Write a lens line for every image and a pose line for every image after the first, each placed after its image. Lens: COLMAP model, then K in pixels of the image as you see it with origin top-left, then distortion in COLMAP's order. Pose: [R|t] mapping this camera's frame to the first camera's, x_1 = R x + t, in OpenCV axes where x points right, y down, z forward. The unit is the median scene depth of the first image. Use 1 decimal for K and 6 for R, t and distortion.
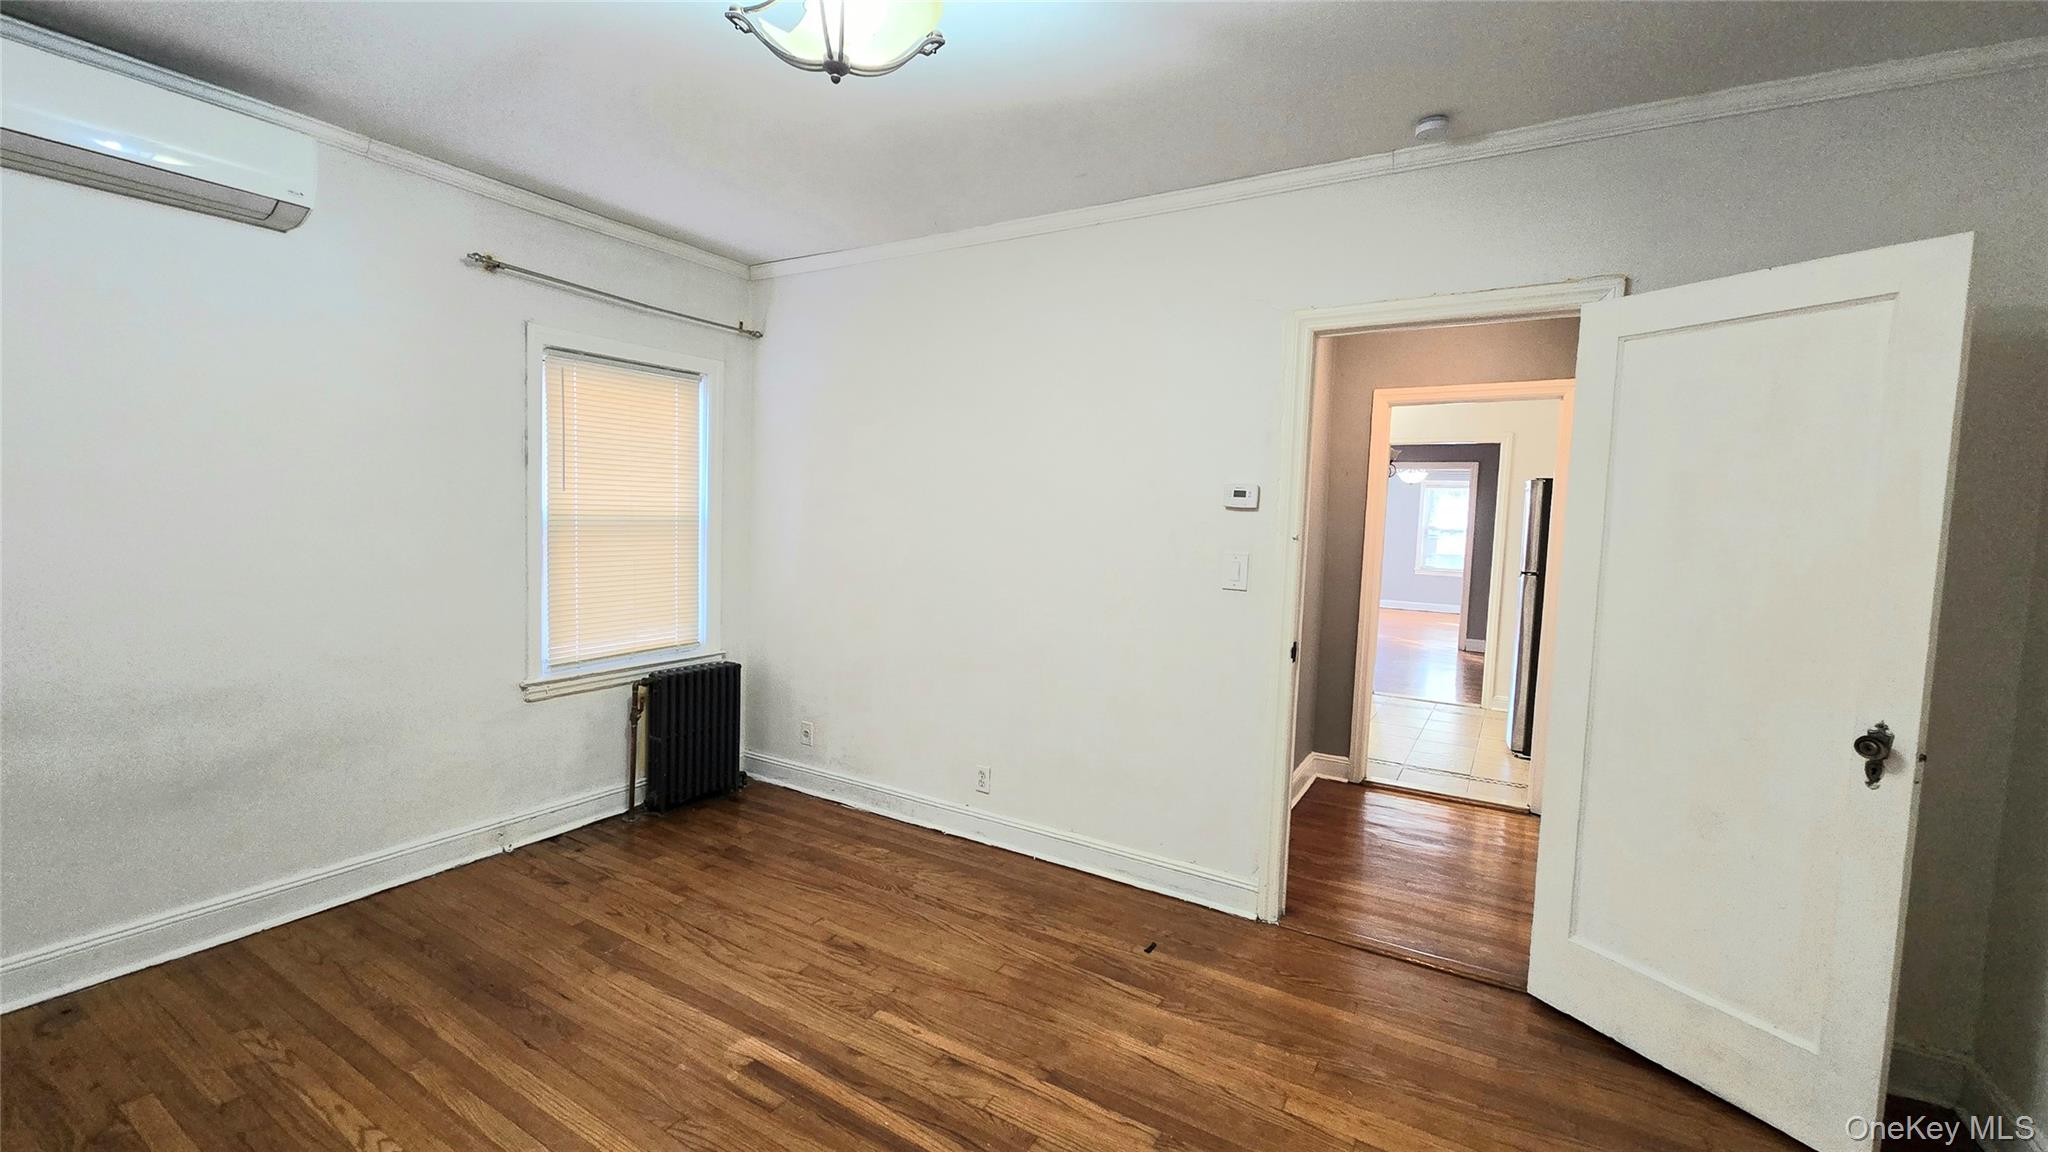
lens RADIAL K [[837.1, 0, 1007.3], [0, 837.1, 570.2], [0, 0, 1]] dist [0.002074, 0.000599]
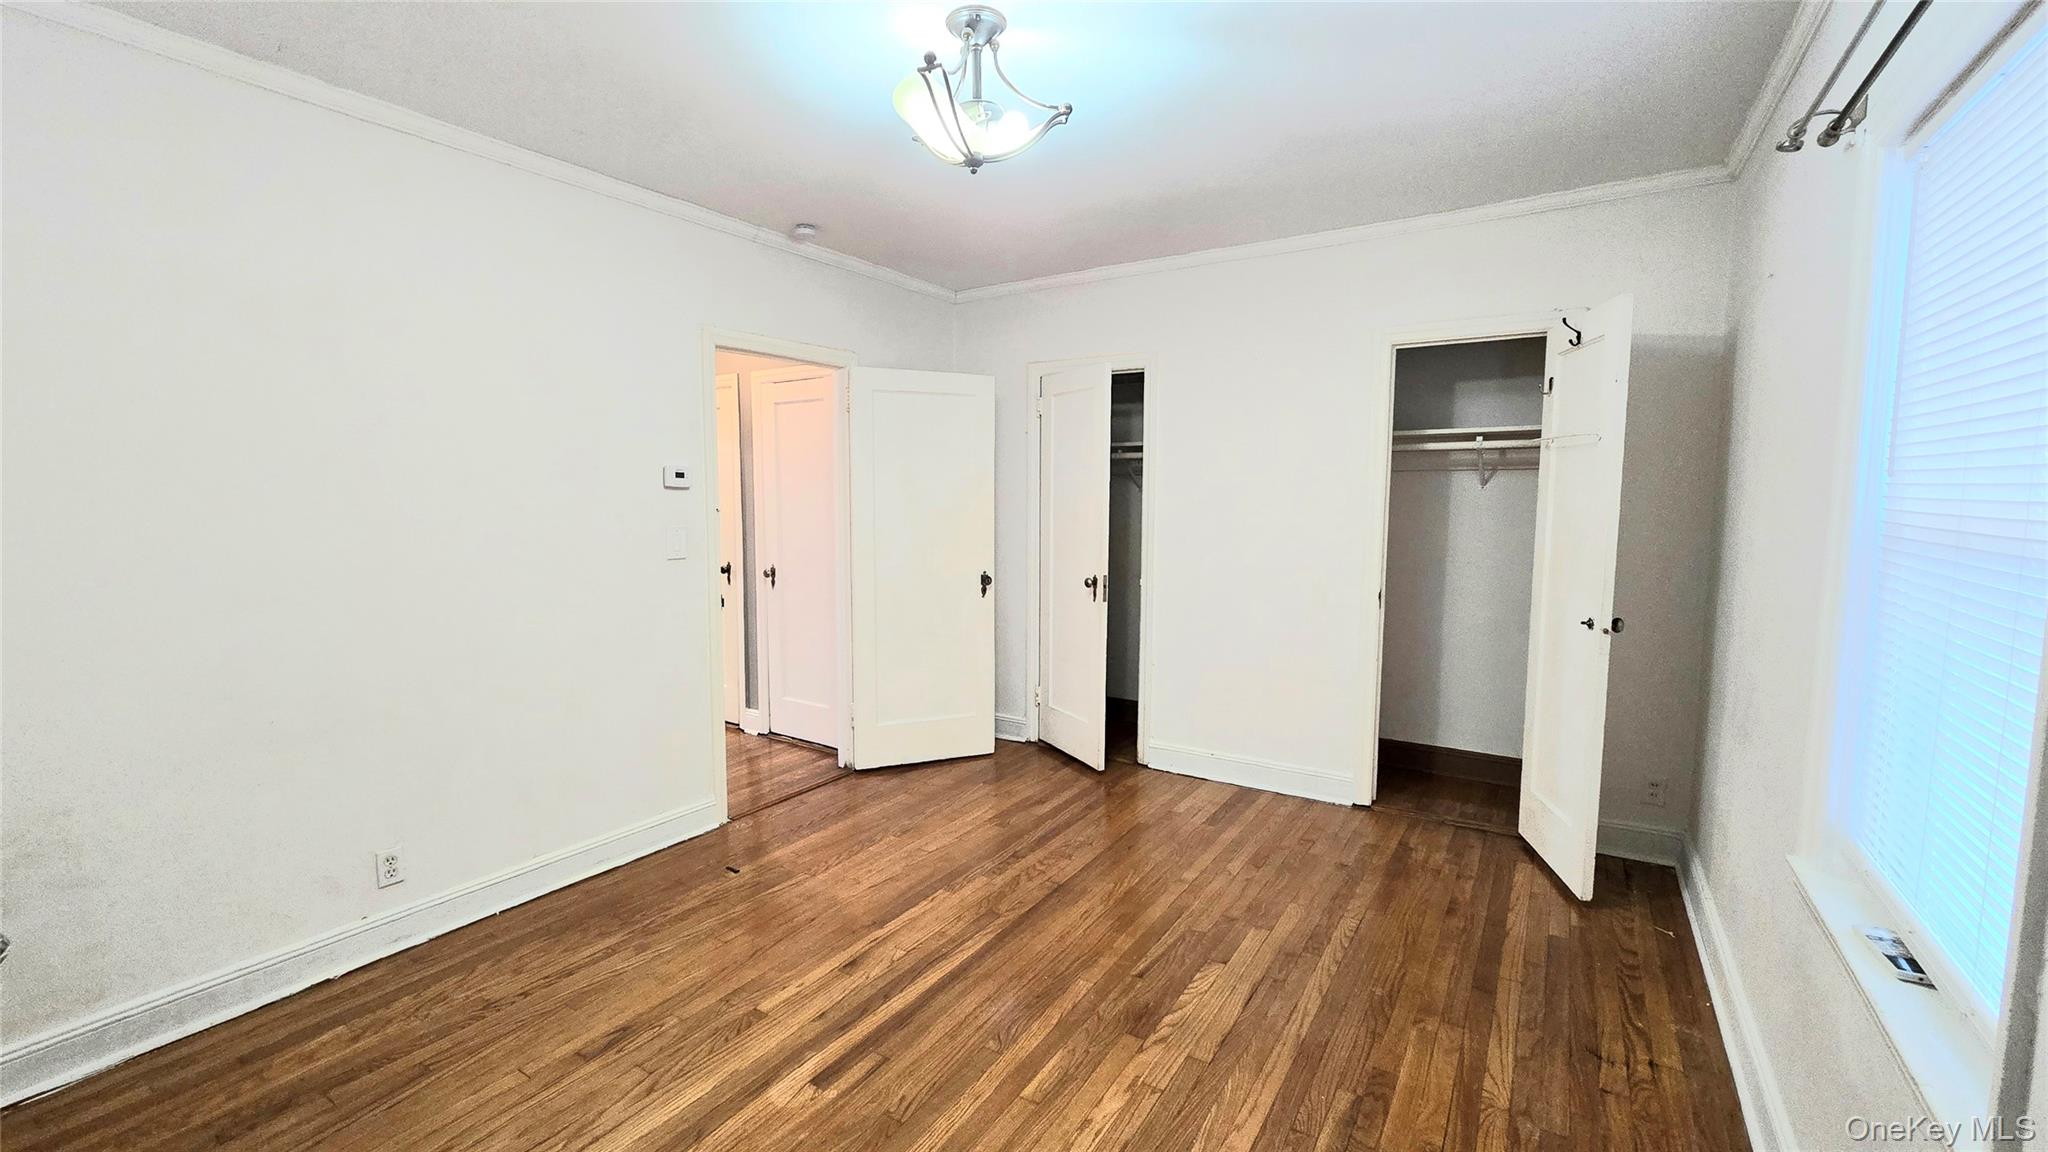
lens RADIAL K [[837.1, 0, 1007.3], [0, 837.1, 570.2], [0, 0, 1]] dist [0.002074, 0.000599]
pose [[0.033804, -0.121983, 0.991956, -0.953448], [0.072956, 0.990177, 0.119278, -0.073288], [-0.996762, 0.068337, 0.042372, 0.566352]]
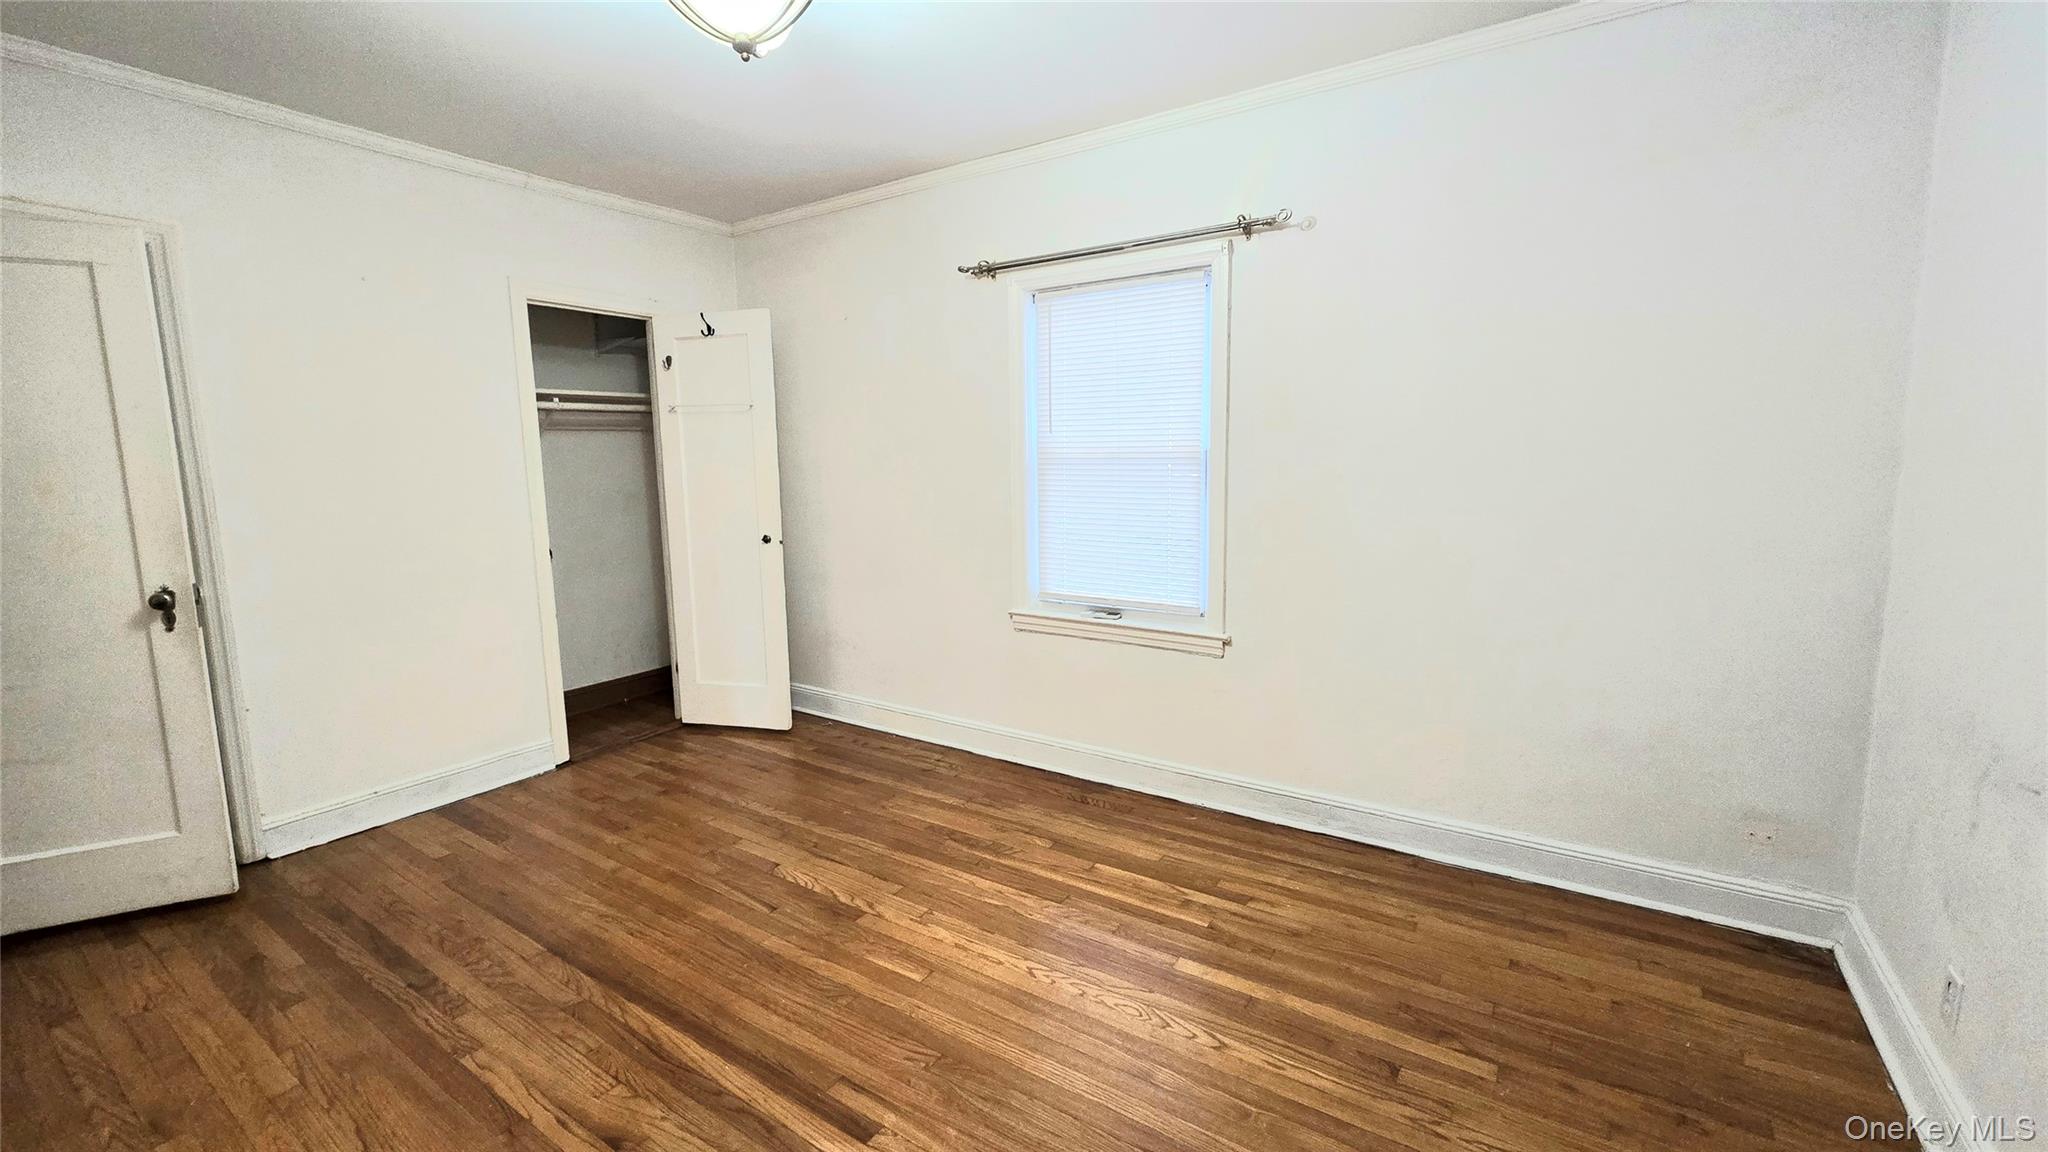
lens RADIAL K [[837.1, 0, 1007.3], [0, 837.1, 570.2], [0, 0, 1]] dist [0.002074, 0.000599]
pose [[-0.999013, -0.019029, 0.040141, -0.372077], [-0.010227, 0.977855, 0.209035, -0.090838], [-0.043230, 0.208418, -0.977084, 1.350425]]
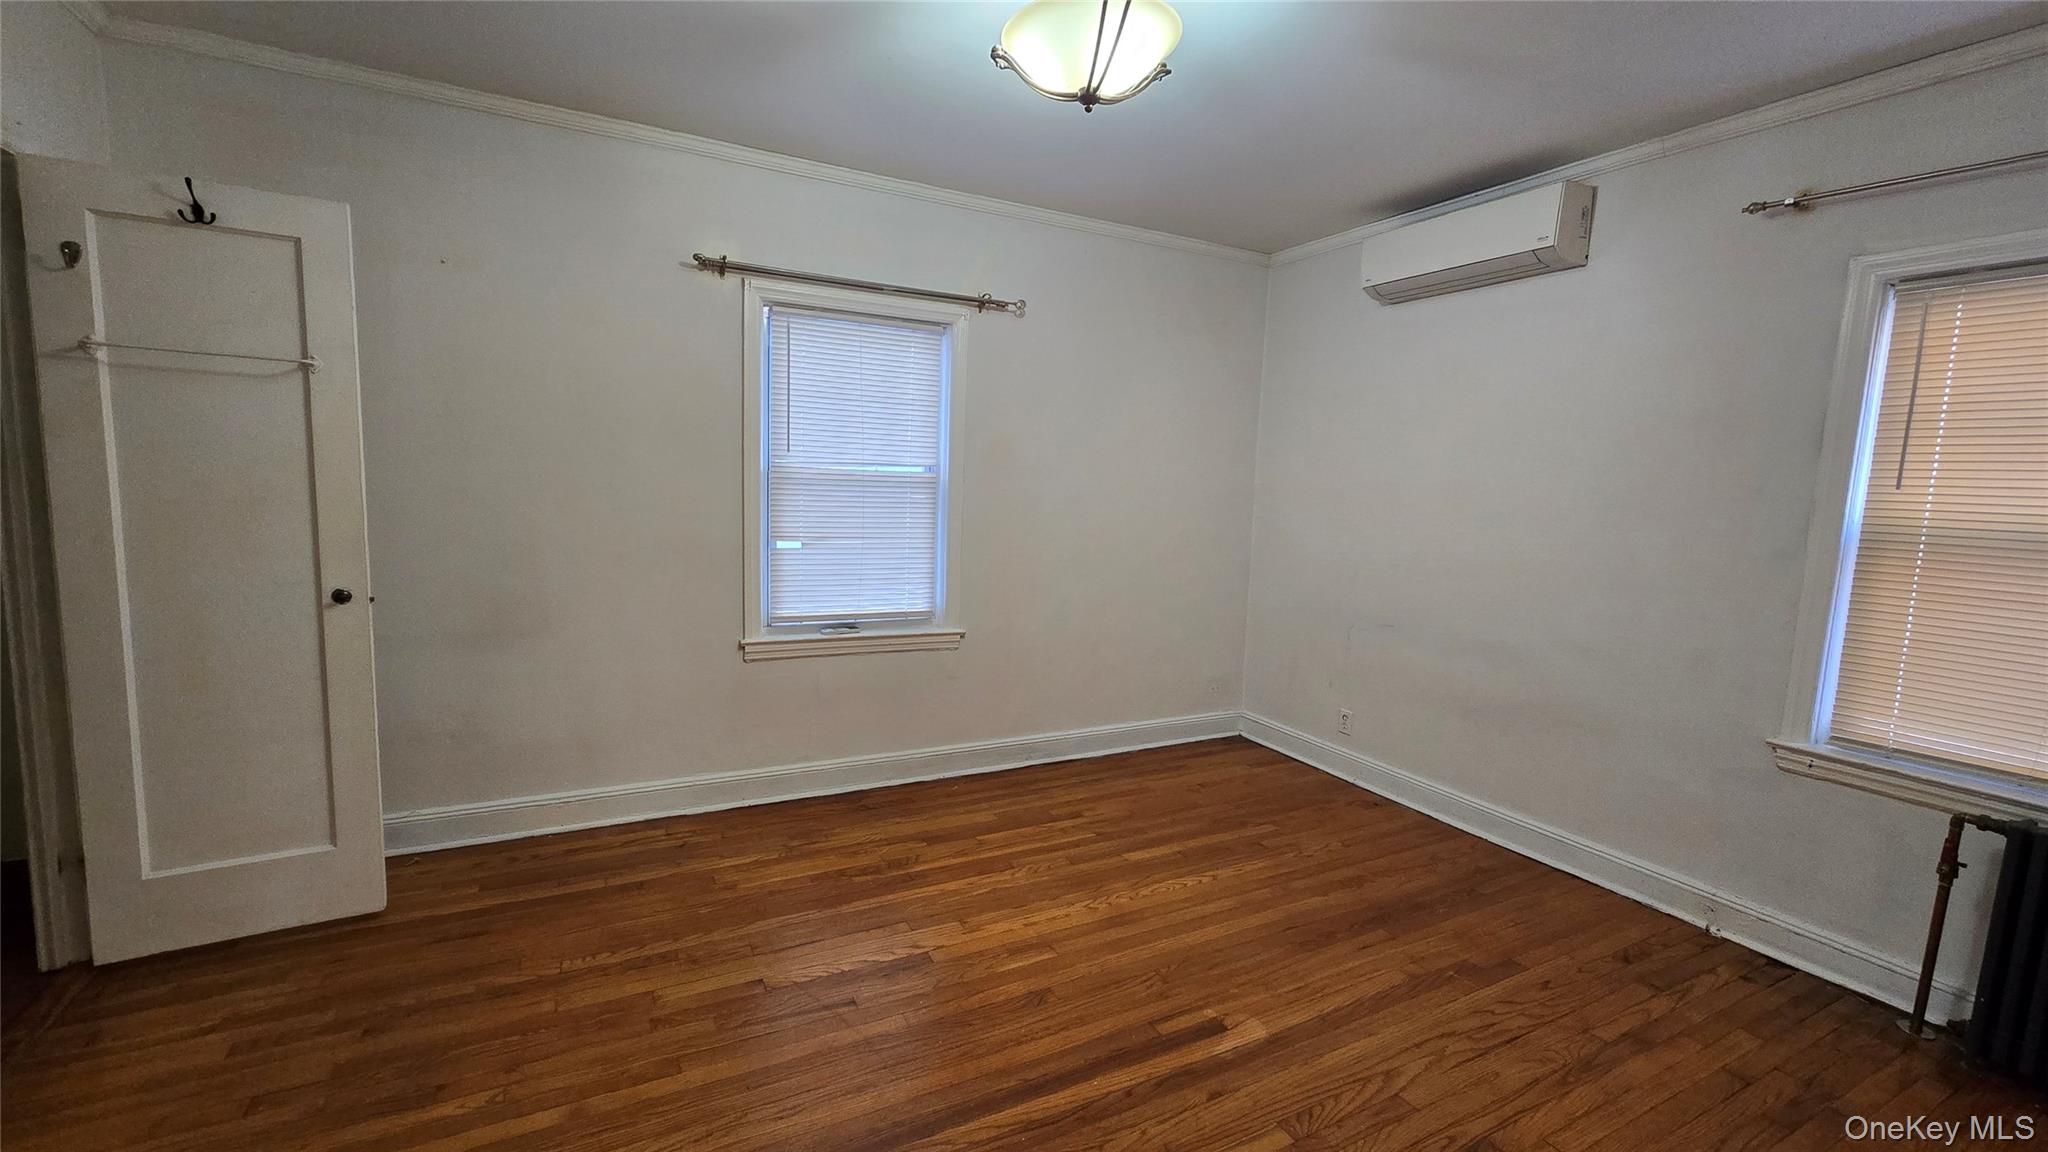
lens RADIAL K [[837.1, 0, 1007.3], [0, 837.1, 570.2], [0, 0, 1]] dist [0.002074, 0.000599]
pose [[-0.511968, 0.047846, -0.857671, 0.549537], [-0.113669, 0.985894, 0.122852, -0.043452], [0.851450, 0.160387, -0.499308, 0.969586]]
